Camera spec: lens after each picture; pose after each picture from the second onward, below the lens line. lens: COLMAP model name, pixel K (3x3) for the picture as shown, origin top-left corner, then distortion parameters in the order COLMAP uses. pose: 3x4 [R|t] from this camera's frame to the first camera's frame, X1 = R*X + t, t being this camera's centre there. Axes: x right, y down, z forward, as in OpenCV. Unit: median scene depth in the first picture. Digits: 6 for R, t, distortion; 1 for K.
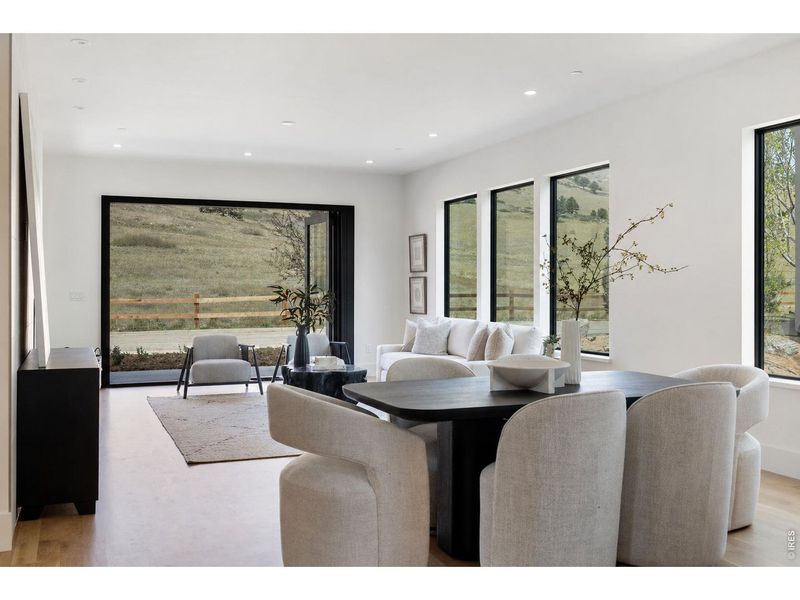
lens RADIAL K [[793.9, 0, 400.0], [0, 793.9, 300.0], [0, 0, 1]] dist [-0.006273, 0.004014]
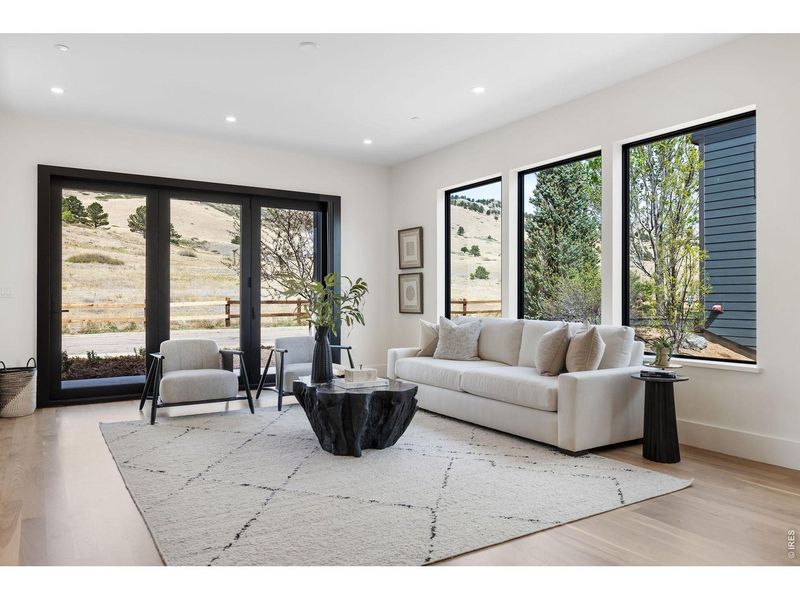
lens RADIAL K [[558.9, 0, 384.6], [0, 558.9, 299.7], [0, 0, 1]] dist [0.002640, 0.001246]
pose [[0.986667, -0.000747, 0.162750, -0.114422], [0.003134, 0.999891, -0.014409, 0.010716], [-0.162722, 0.014727, 0.986562, 0.358073]]
